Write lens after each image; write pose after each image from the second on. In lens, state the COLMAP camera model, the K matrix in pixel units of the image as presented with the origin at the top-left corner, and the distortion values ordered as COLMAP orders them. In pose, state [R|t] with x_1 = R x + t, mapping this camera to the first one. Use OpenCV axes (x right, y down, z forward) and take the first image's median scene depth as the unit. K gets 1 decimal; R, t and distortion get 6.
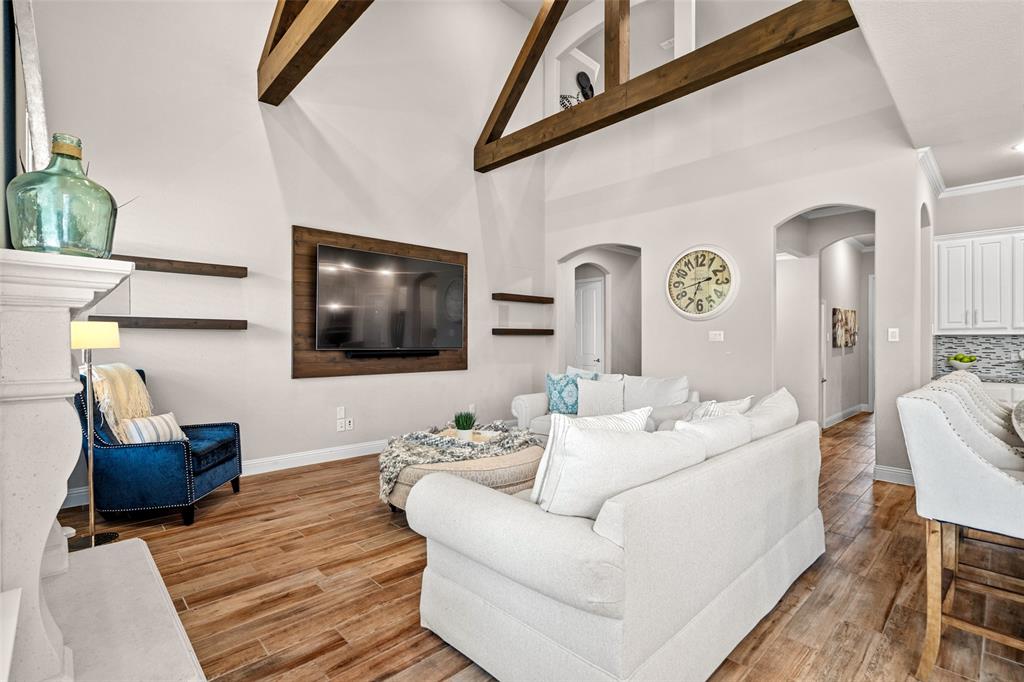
lens RADIAL K [[475.4, 0, 506.0], [0, 475.4, 341.9], [0, 0, 1]] dist [0.000647, 0.001809]
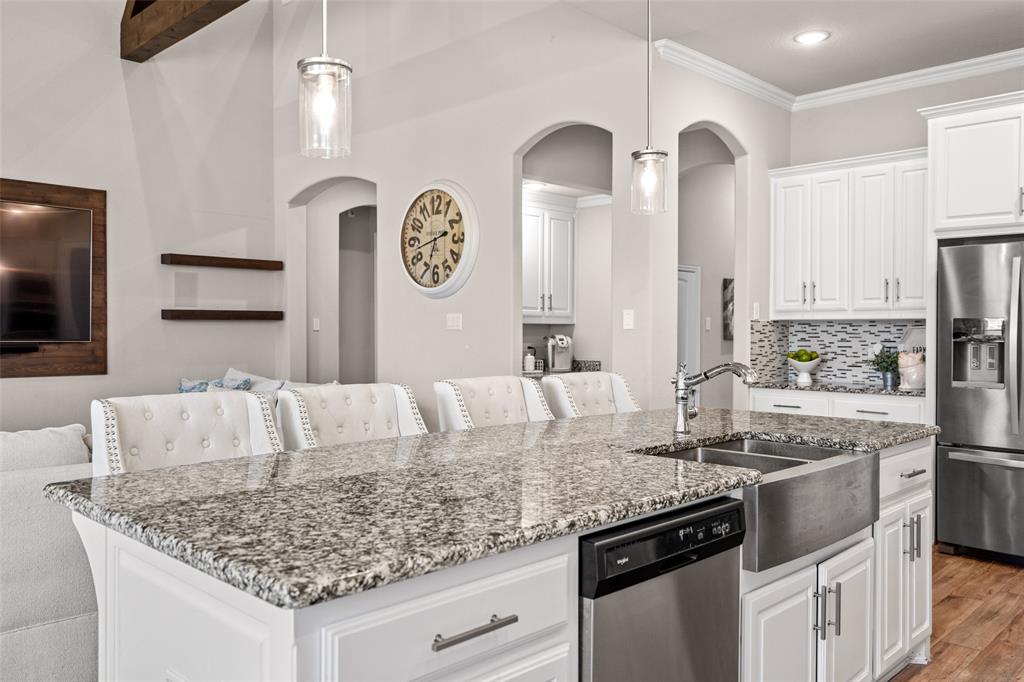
lens RADIAL K [[801.2, 0, 500.9], [0, 801.2, 342.4], [0, 0, 1]] dist [0.013444, -0.003469]
pose [[0.999726, 0.000202, 0.023421, 0.494674], [-0.000485, 0.999927, 0.012083, 0.002617], [-0.023417, -0.012091, 0.999653, -0.096549]]
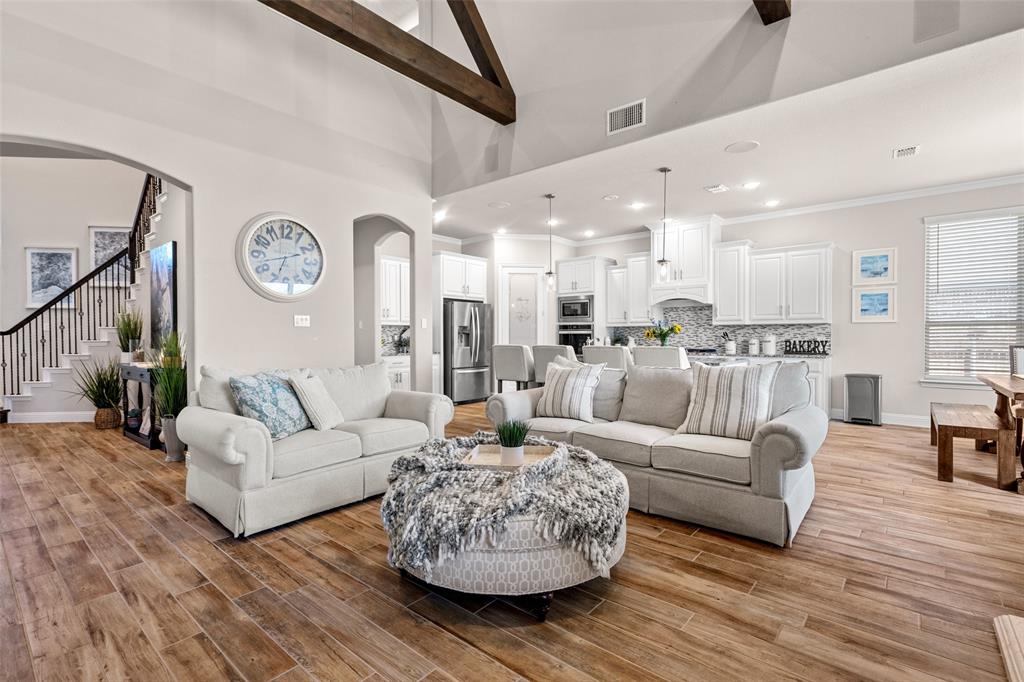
lens RADIAL K [[475.4, 0, 520.4], [0, 475.4, 340.5], [0, 0, 1]] dist [0.000647, 0.001809]
pose [[-0.119573, -0.012043, 0.992752, -0.514772], [0.003316, 0.999916, 0.012530, 0.015469], [-0.992820, 0.004790, -0.119523, 0.720585]]
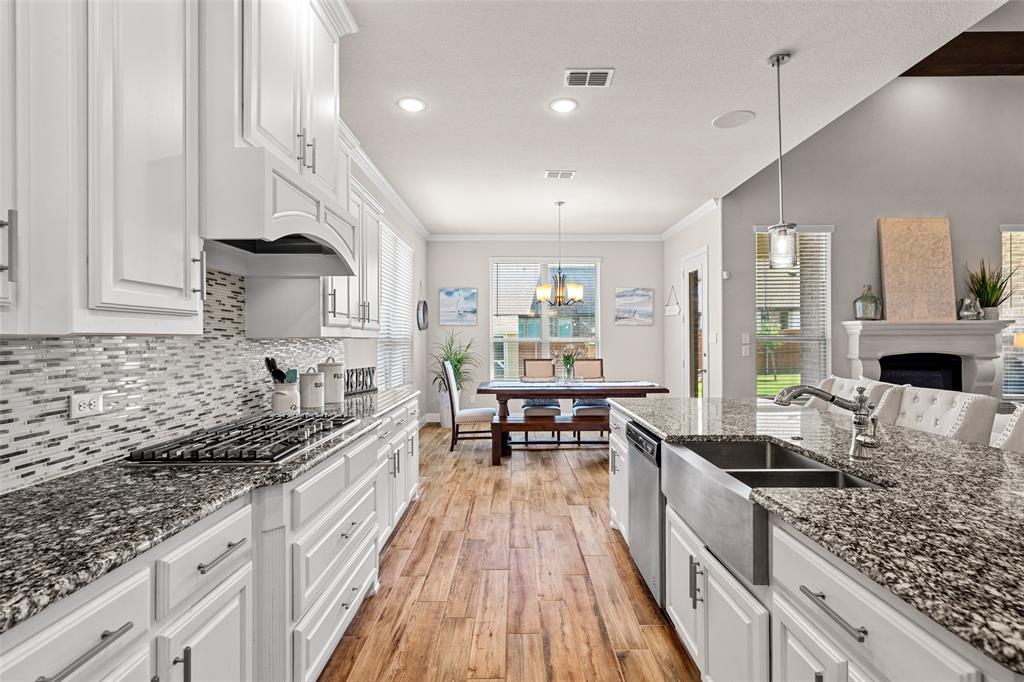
lens RADIAL K [[475.4, 0, 506.9], [0, 475.4, 338.8], [0, 0, 1]] dist [0.000647, 0.001809]
pose [[-0.702290, -0.001673, -0.711889, 0.995955], [-0.000277, 0.999998, -0.002077, -0.008950], [0.711891, -0.001261, -0.702289, 0.464830]]
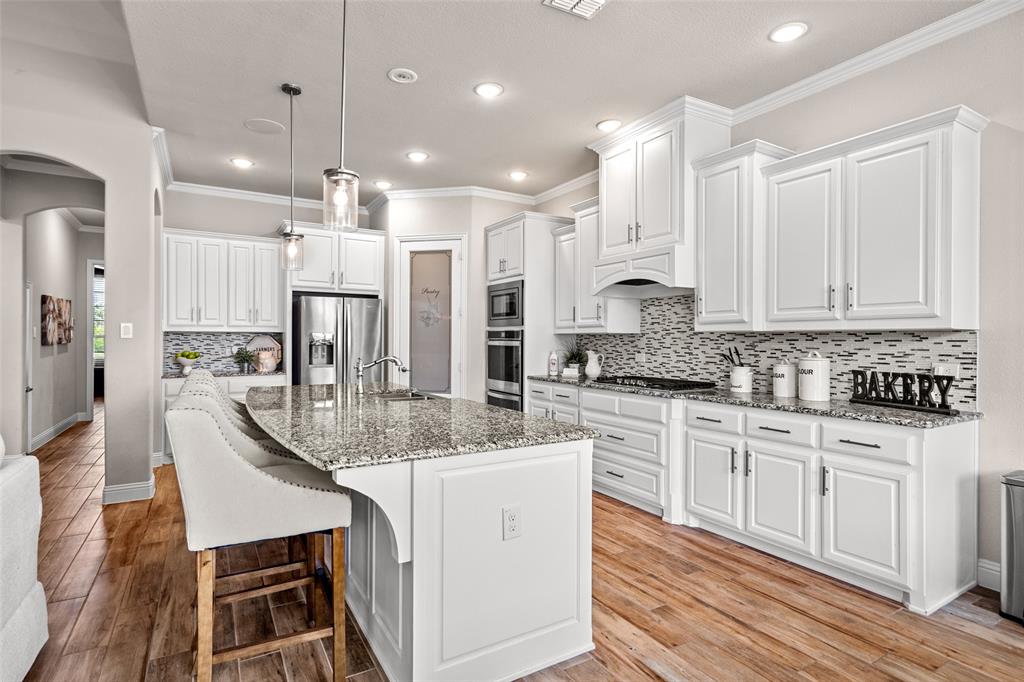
lens RADIAL K [[518.6, 0, 517.4], [0, 518.6, 338.5], [0, 0, 1]] dist [-0.007372, 0.006864]
pose [[0.211991, 0.000135, 0.977272, 0.038267], [-0.001680, 0.999999, 0.000227, -0.001800], [-0.977270, -0.001690, 0.211991, 0.089140]]
